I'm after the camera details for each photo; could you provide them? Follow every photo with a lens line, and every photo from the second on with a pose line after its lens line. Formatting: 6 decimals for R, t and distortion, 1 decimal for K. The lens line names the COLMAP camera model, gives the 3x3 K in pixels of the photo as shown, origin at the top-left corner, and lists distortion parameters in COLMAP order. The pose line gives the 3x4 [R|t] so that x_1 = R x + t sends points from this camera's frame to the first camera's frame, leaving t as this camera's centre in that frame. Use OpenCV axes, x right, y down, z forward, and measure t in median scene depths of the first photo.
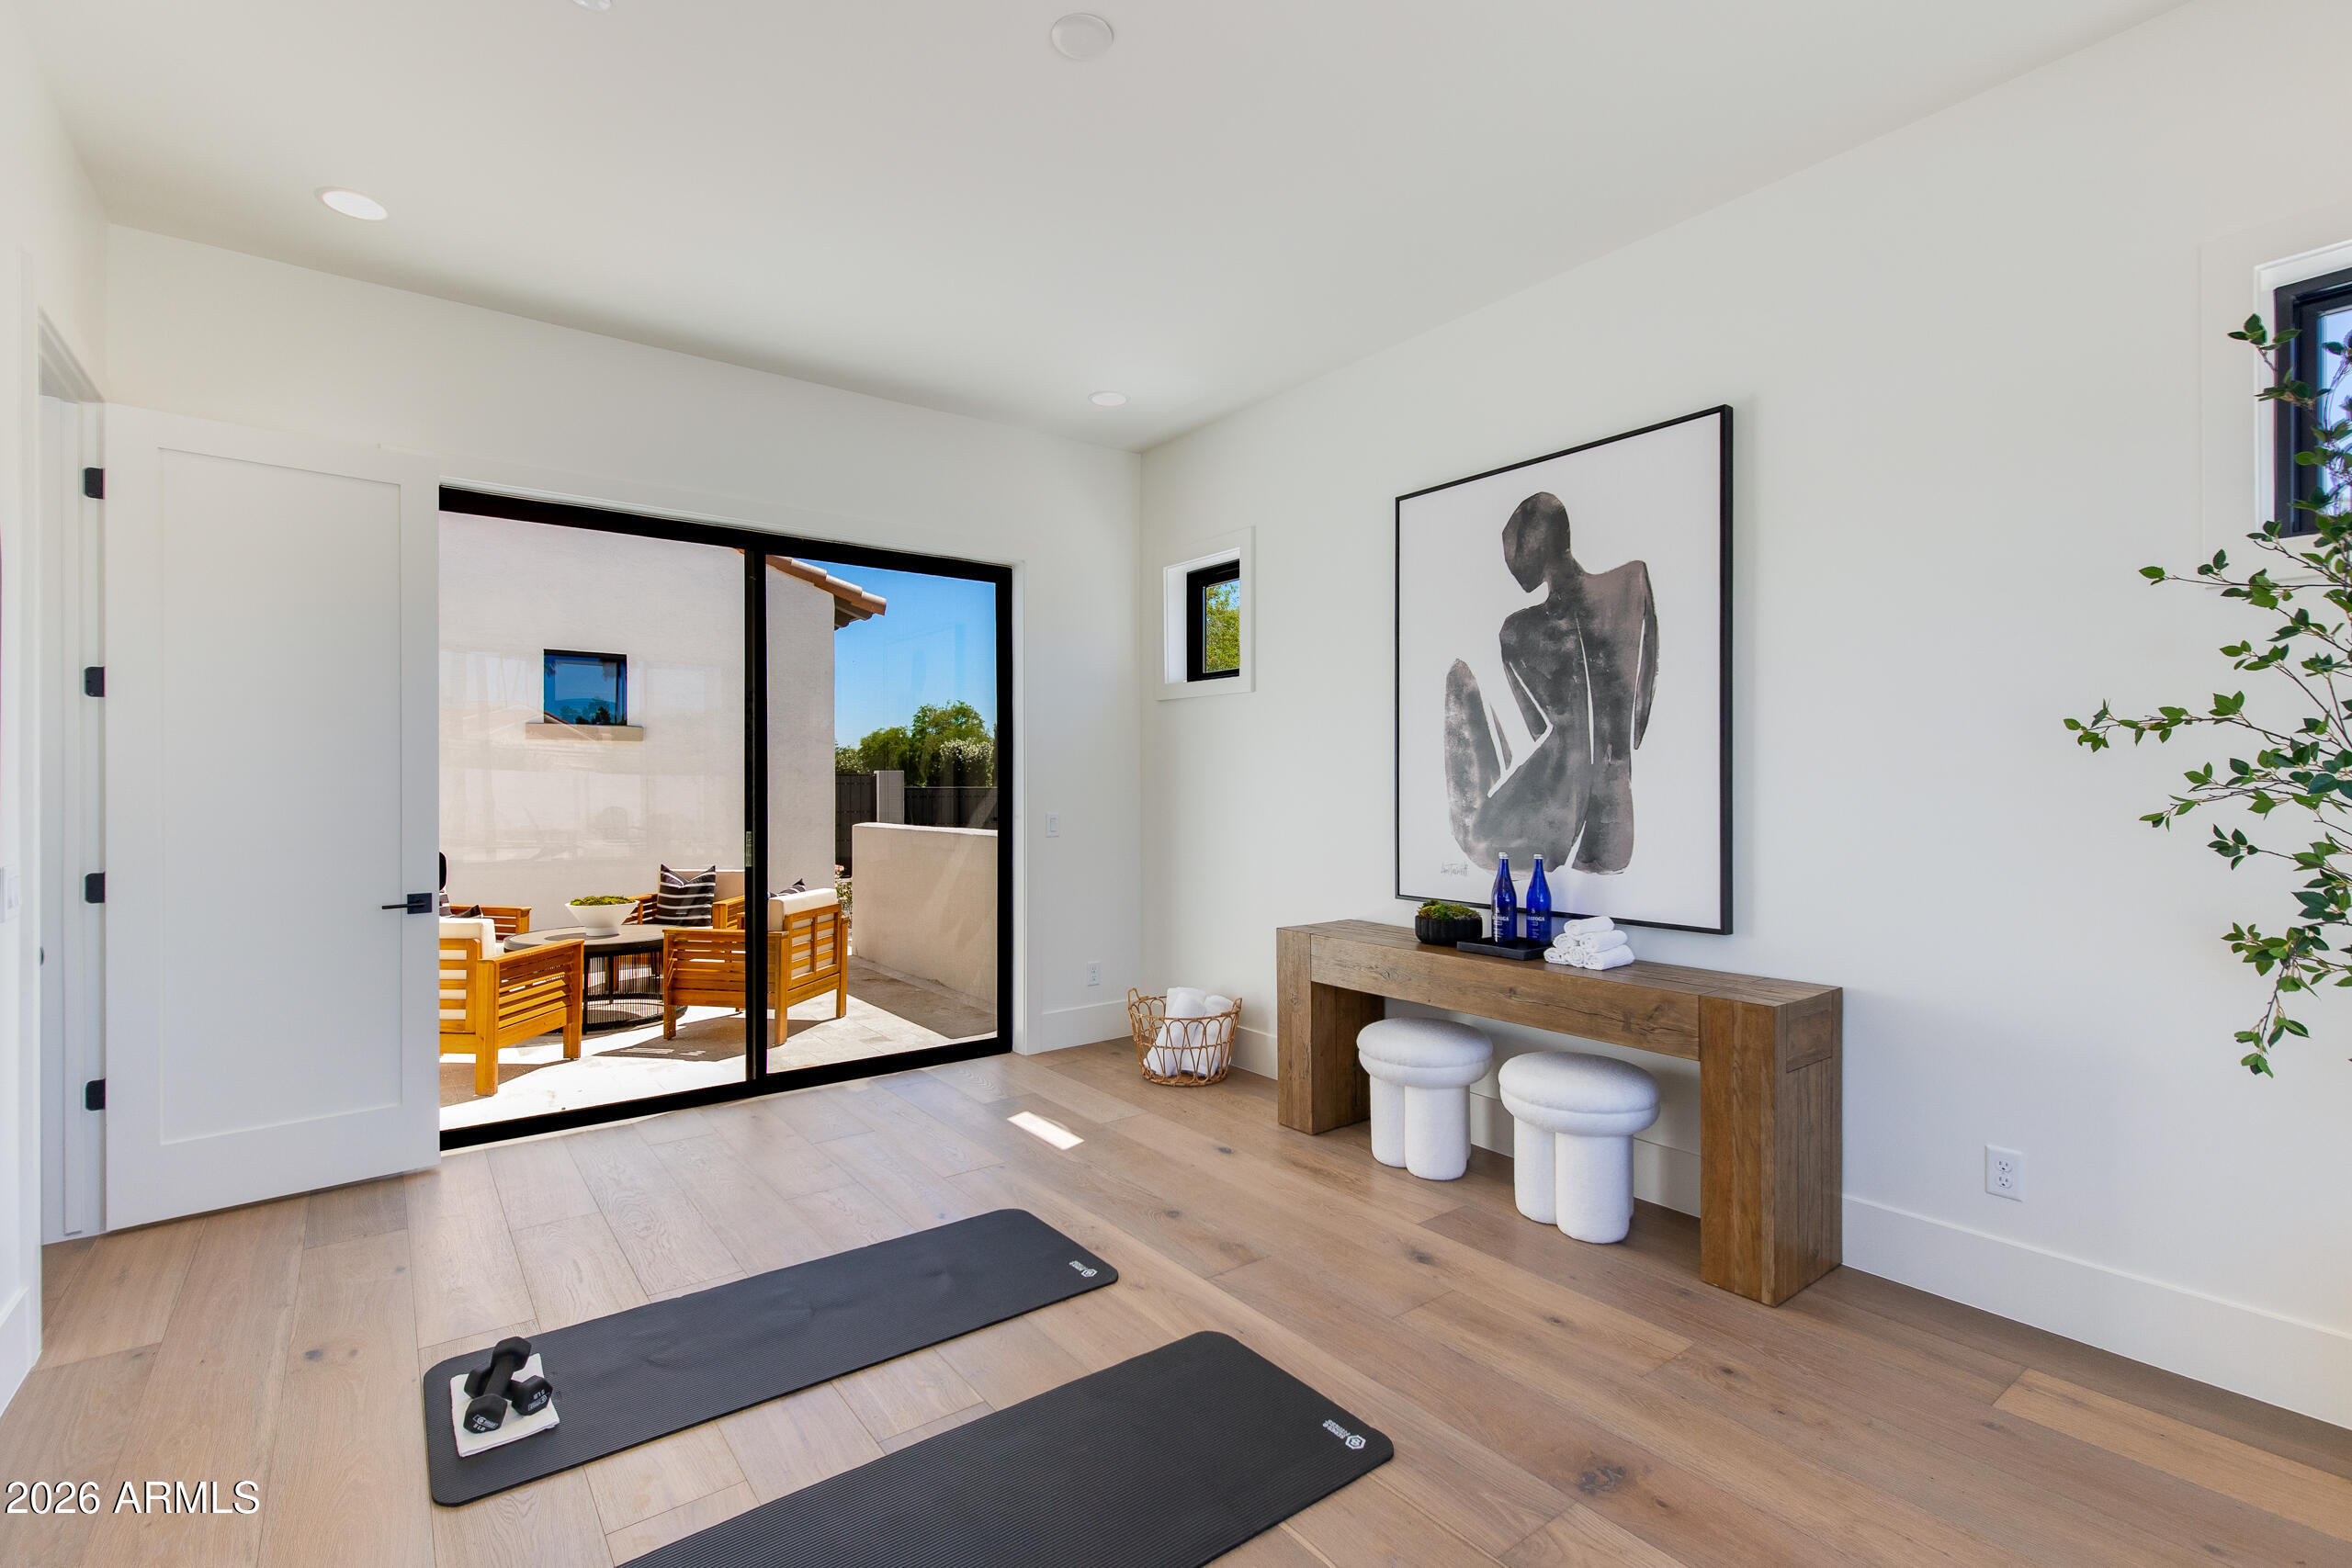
lens RADIAL K [[1067.0, 0, 1176.0], [0, 1067.0, 784.0], [0, 0, 1]] dist [0.000762, 0.000254]
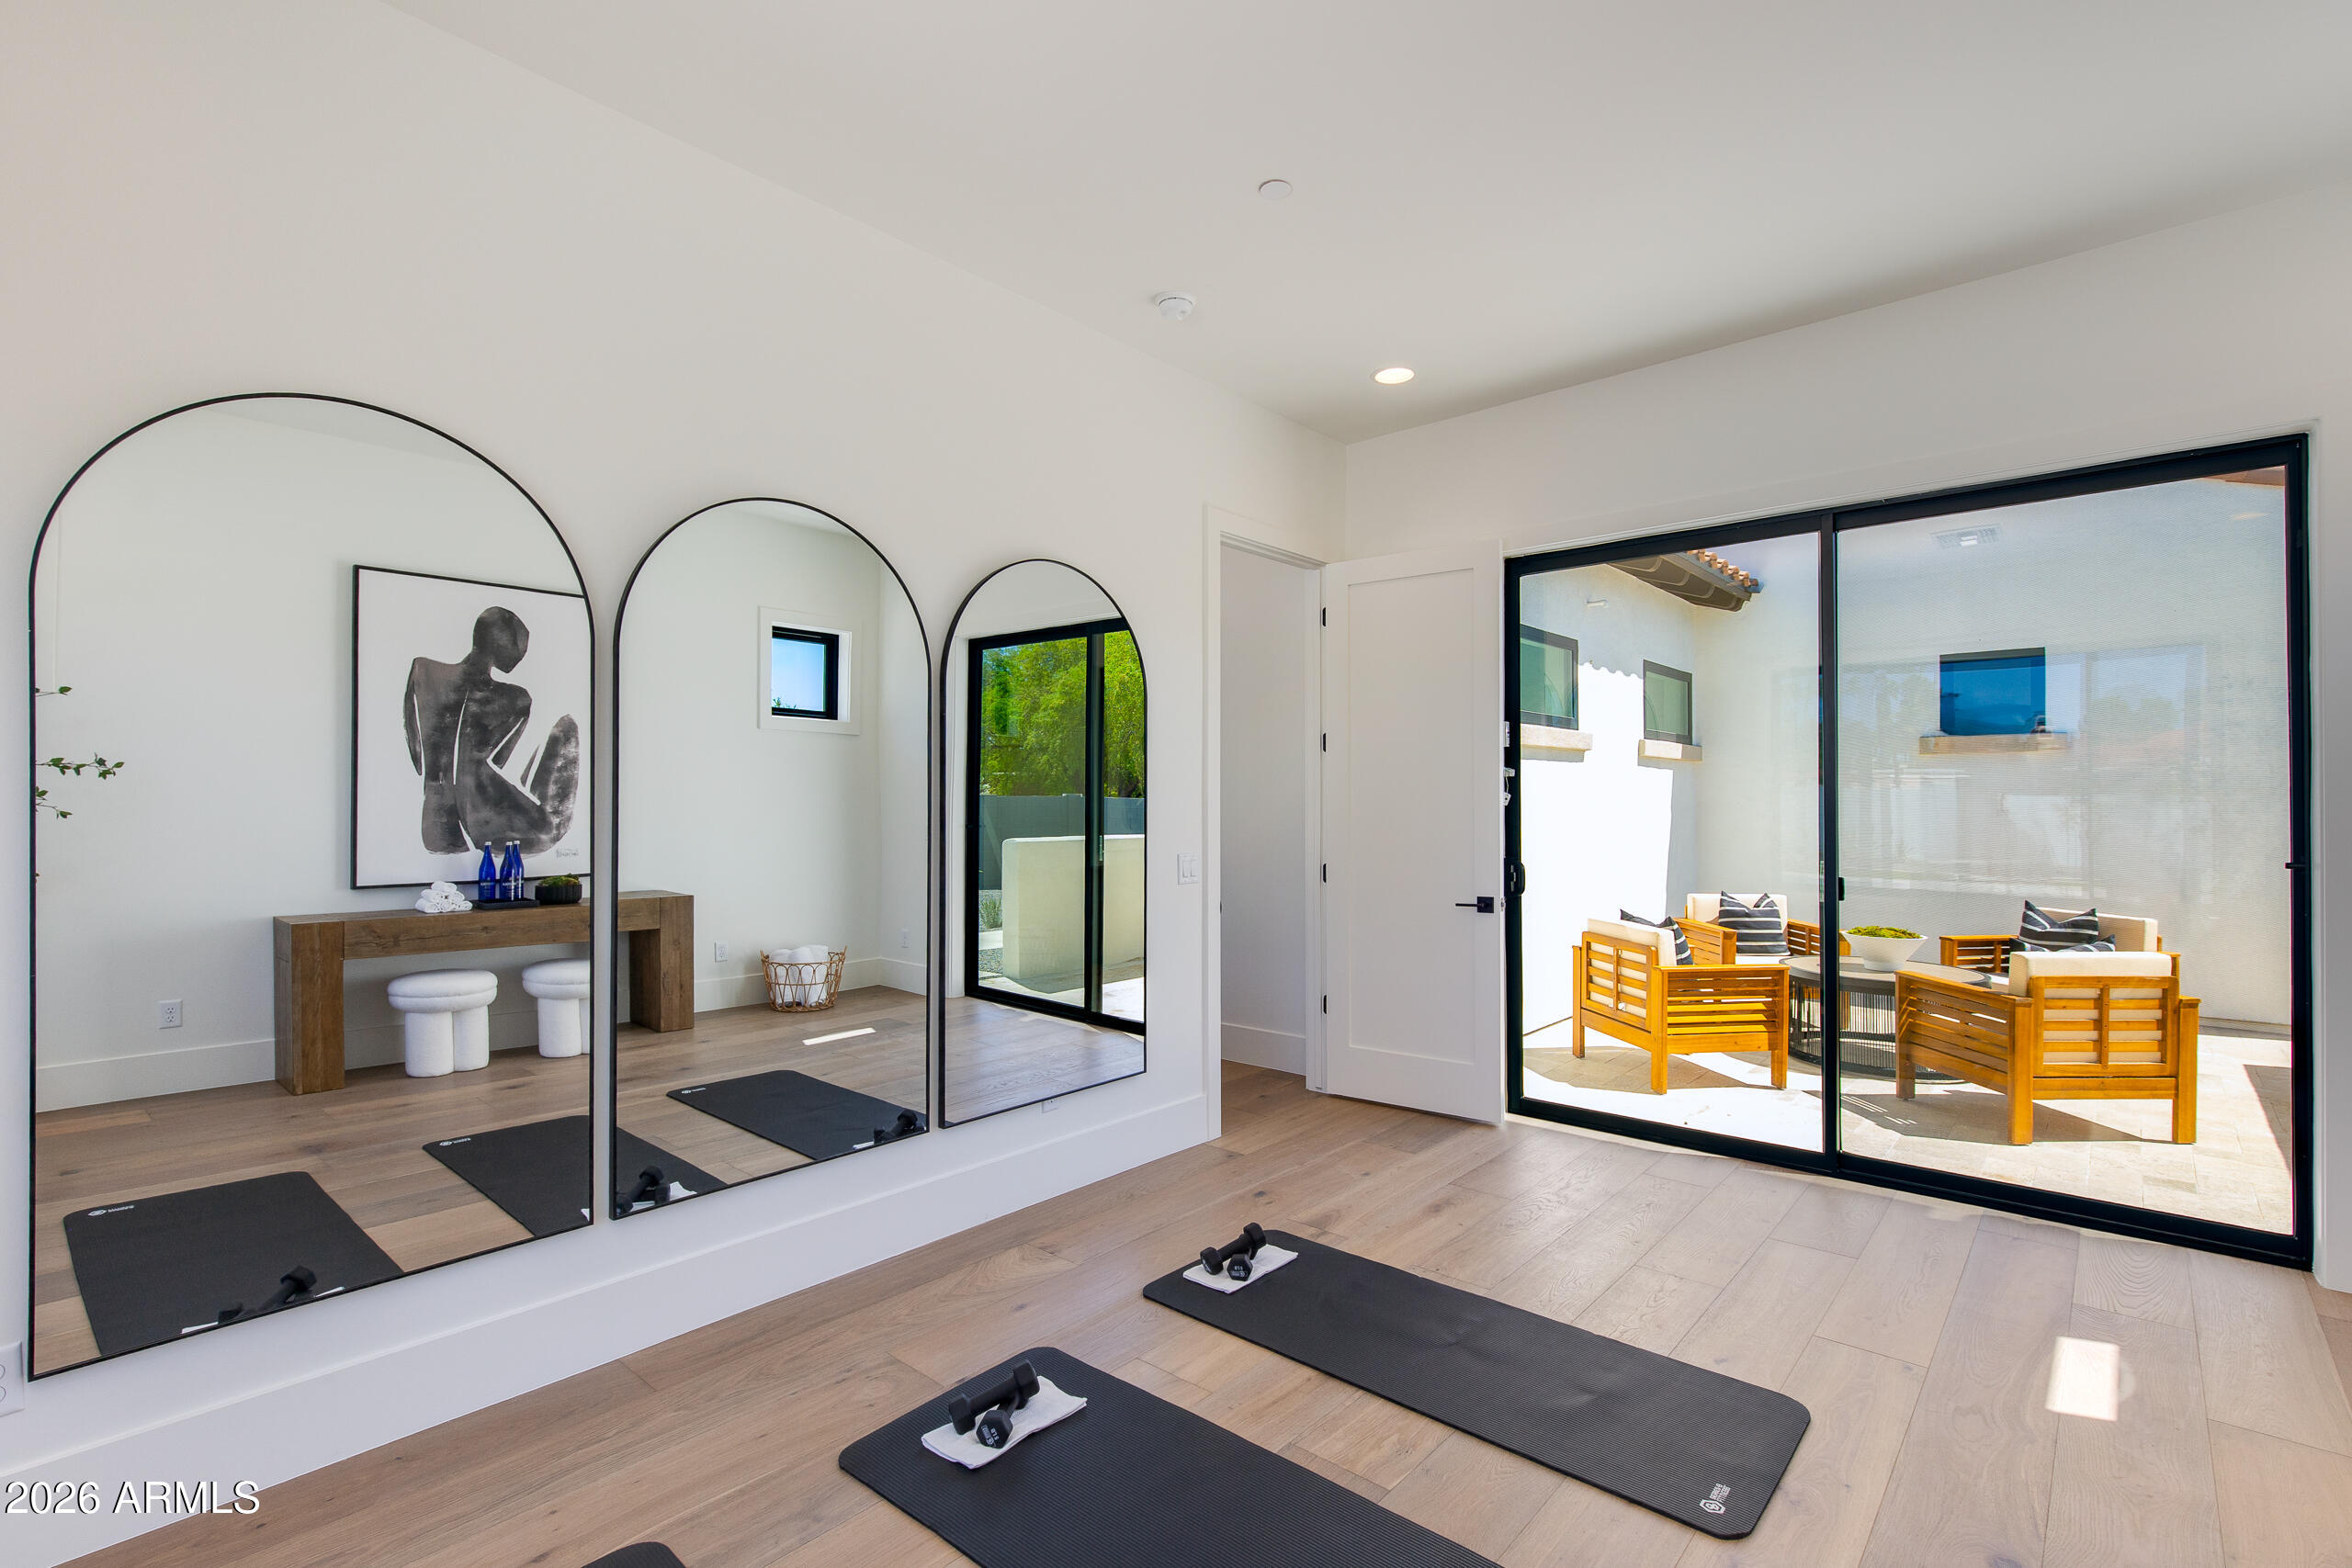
lens RADIAL K [[1069.6, 0, 1175.2], [0, 1069.6, 799.7], [0, 0, 1]] dist [-0.001444, 0.033030]
pose [[0.199196, -0.009166, -0.979917, 0.321865], [0.006232, 0.999948, -0.008086, 0.000071], [0.979940, -0.004496, 0.199243, 0.304935]]
